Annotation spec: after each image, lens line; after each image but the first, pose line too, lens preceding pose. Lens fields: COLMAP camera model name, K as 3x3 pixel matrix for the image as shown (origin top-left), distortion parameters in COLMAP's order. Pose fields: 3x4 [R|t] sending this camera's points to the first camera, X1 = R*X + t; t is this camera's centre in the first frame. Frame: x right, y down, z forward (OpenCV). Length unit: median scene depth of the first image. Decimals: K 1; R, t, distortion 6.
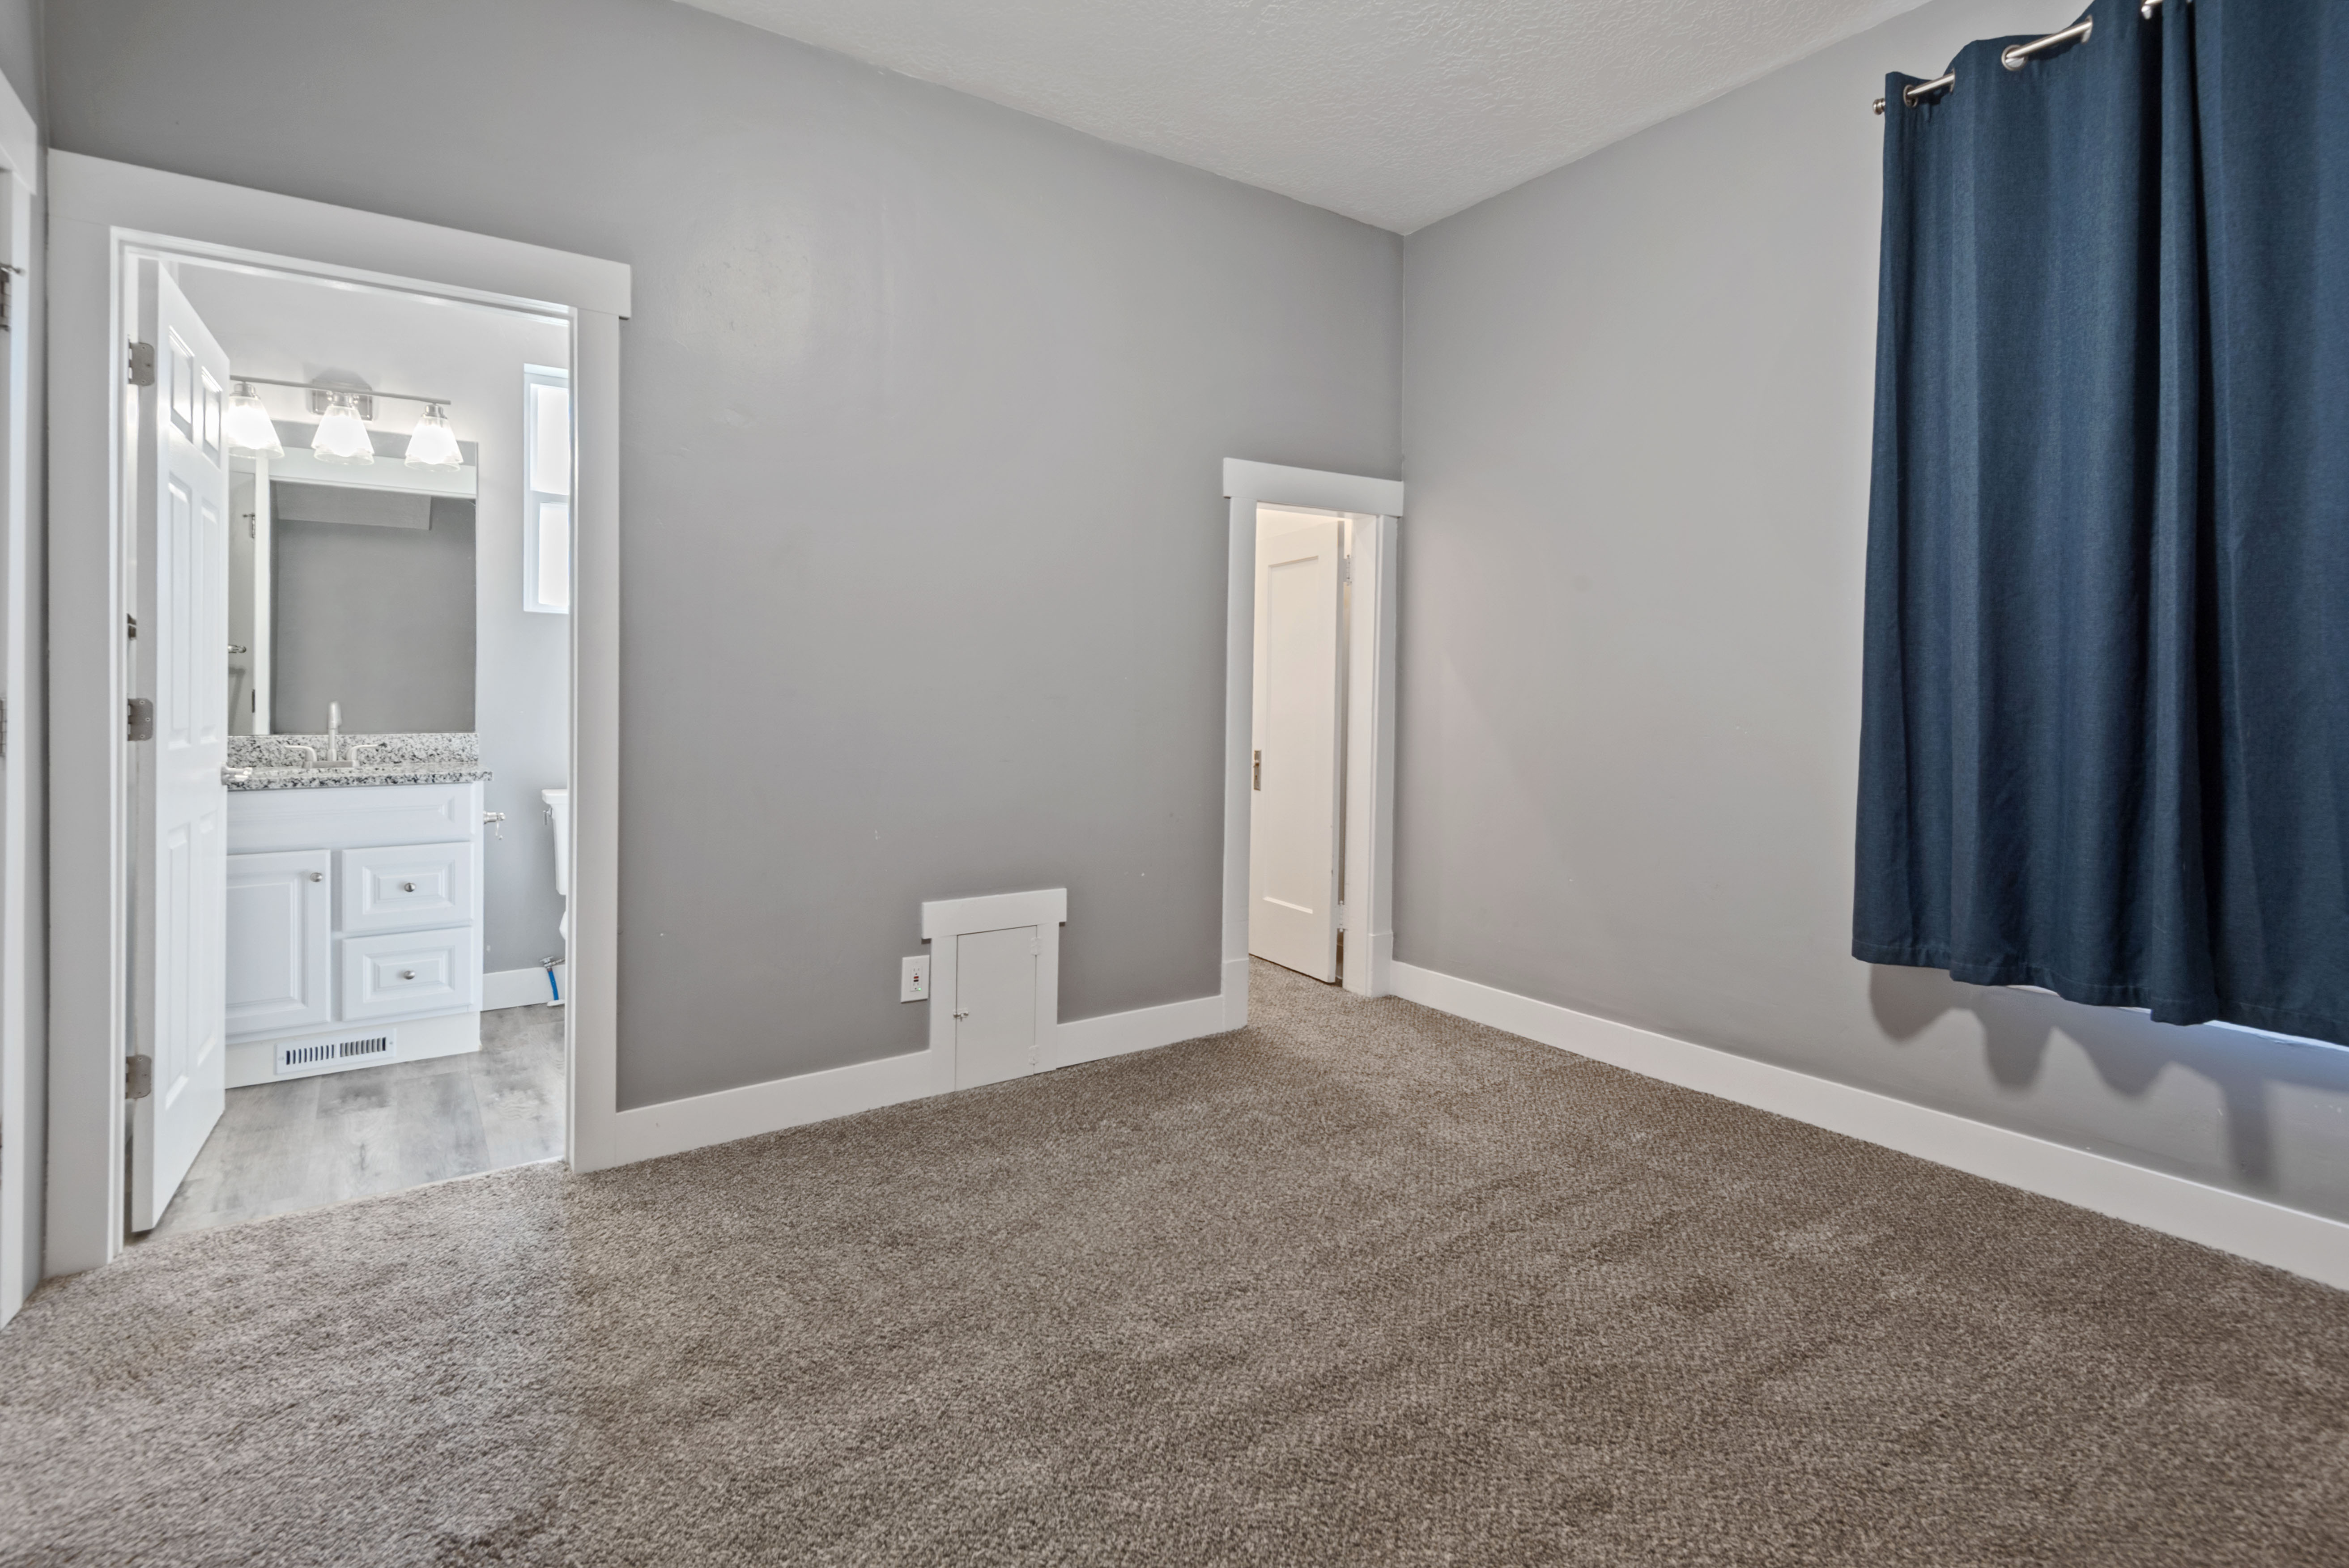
lens RADIAL K [[1131.9, 0, 1175.5], [0, 1131.9, 763.0], [0, 0, 1]] dist [0.033690, 0.000050]
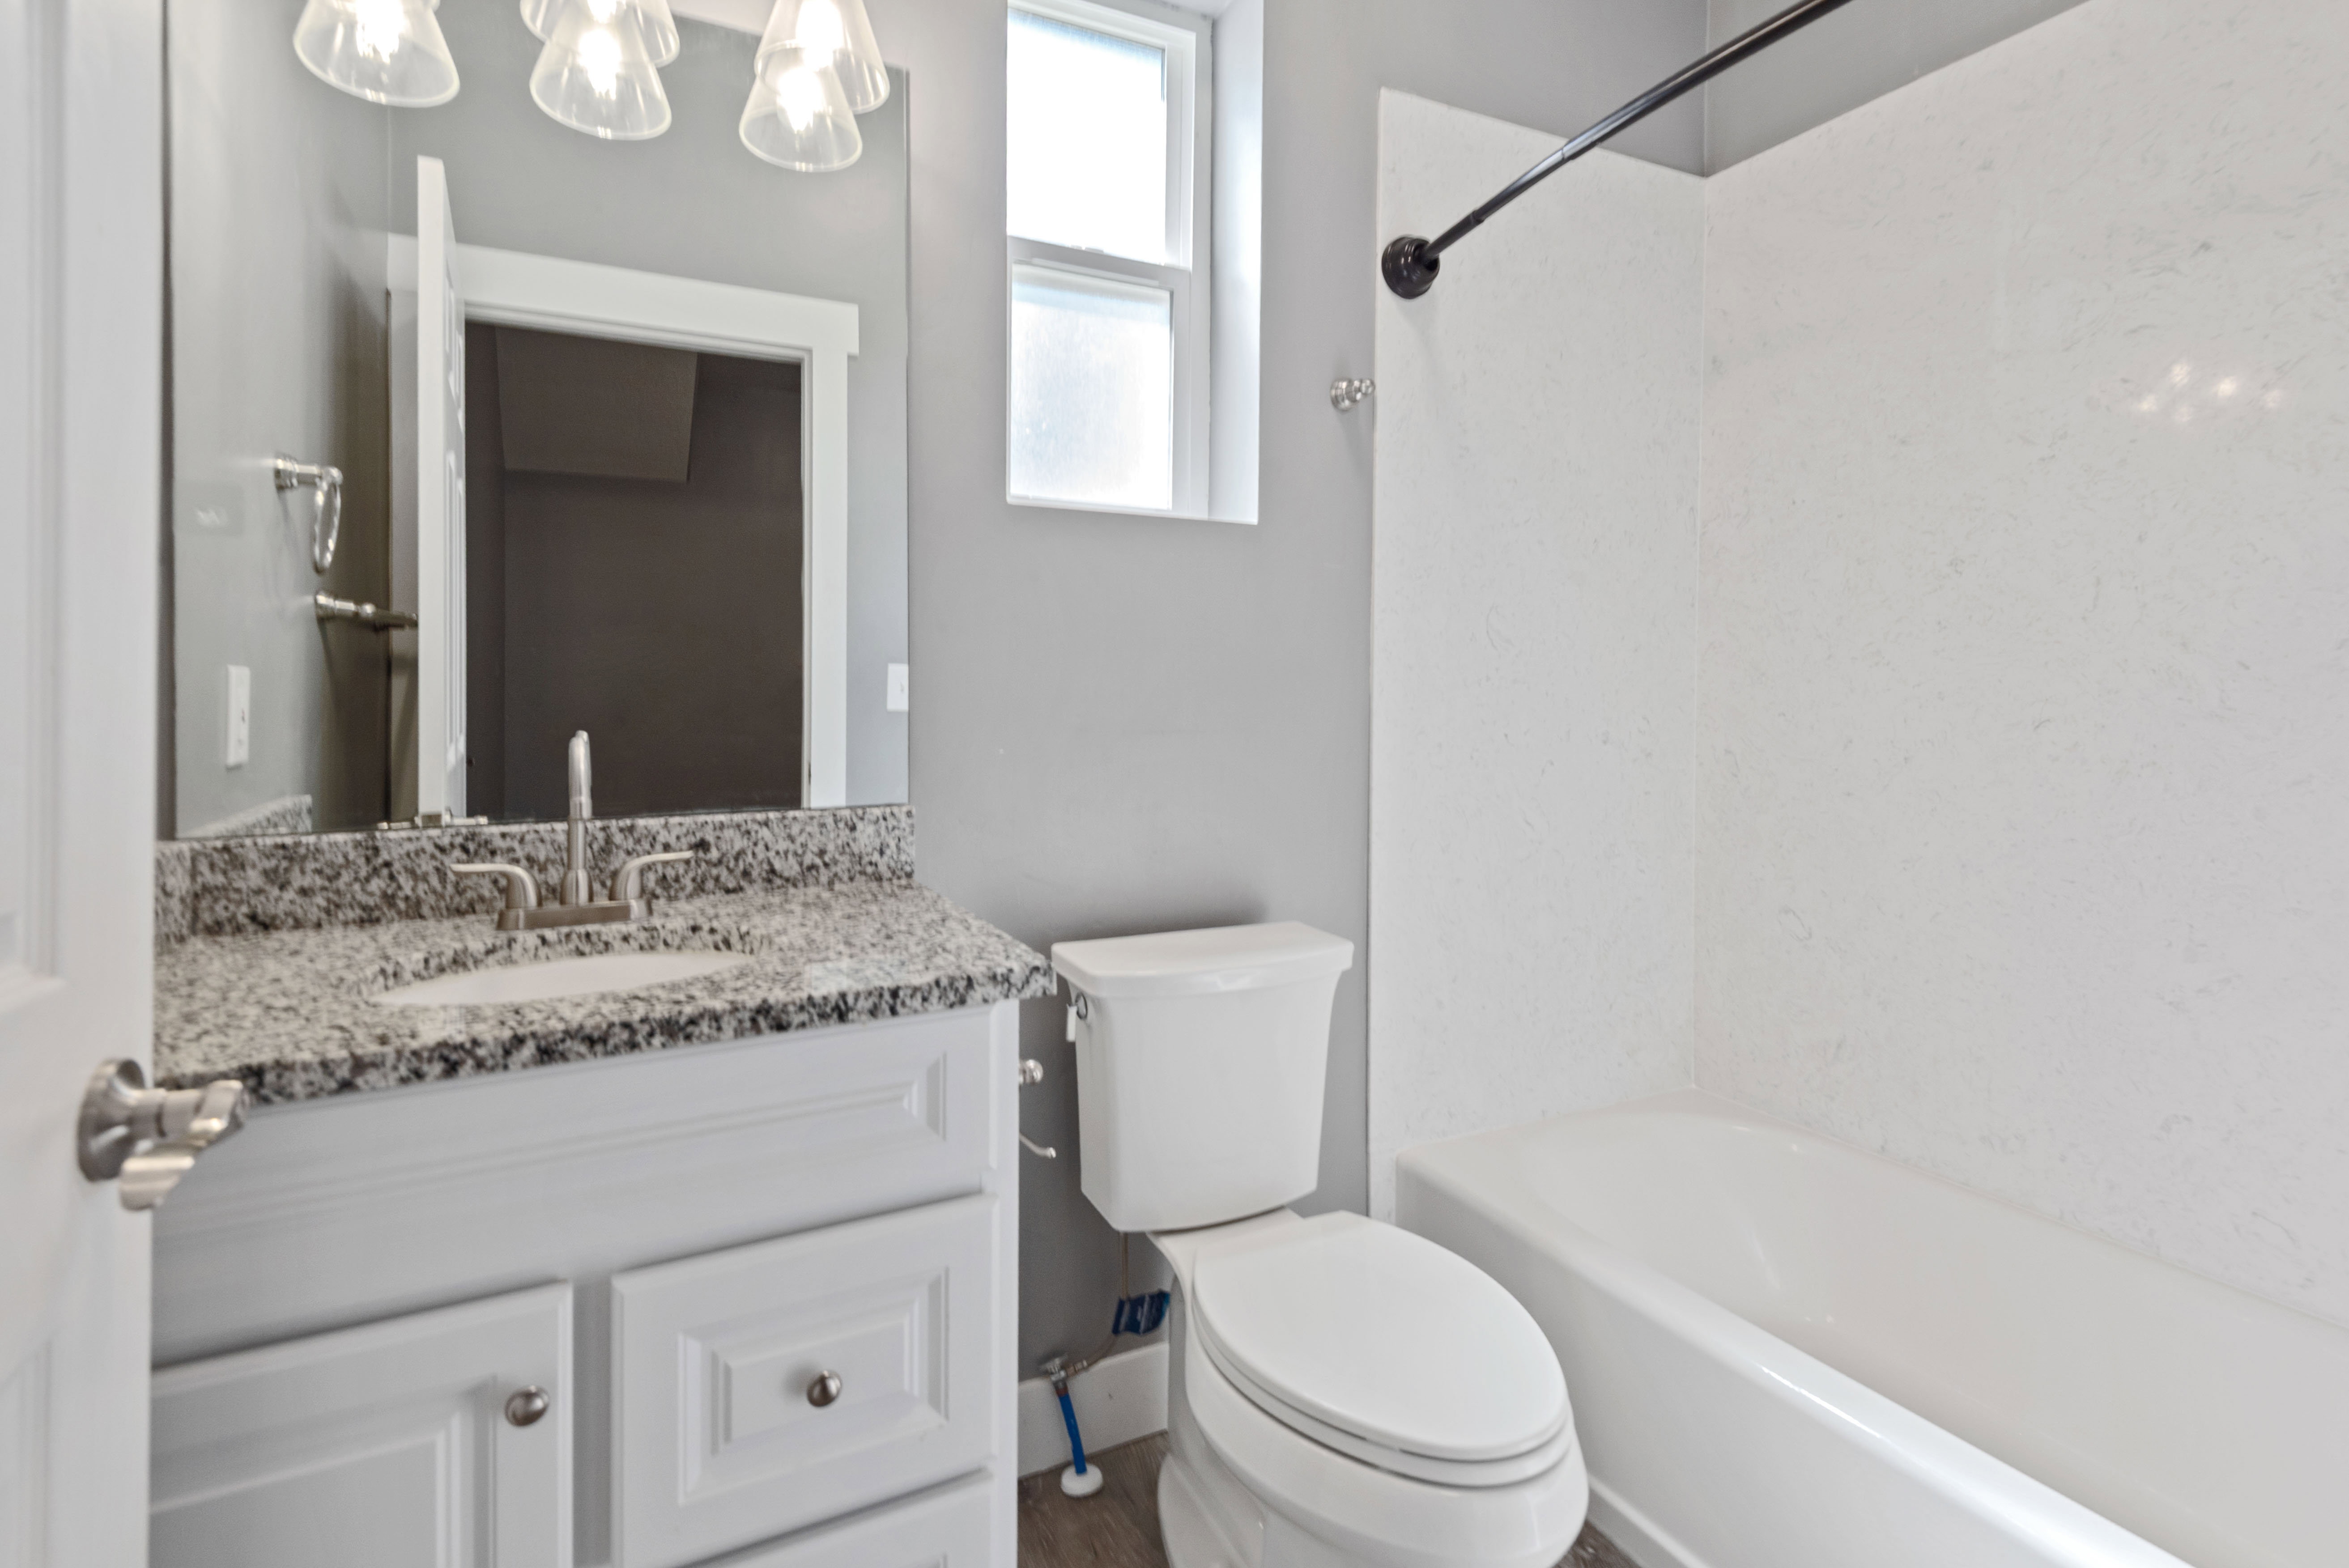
lens RADIAL K [[1083.0, 0, 1181.6], [0, 1083.0, 775.5], [0, 0, 1]] dist [0.035048, -0.021117]
pose [[0.992528, 0.006185, -0.121864, -0.503421], [-0.004744, 0.999915, 0.012111, -0.044520], [0.121929, -0.011443, 0.992473, 0.685196]]
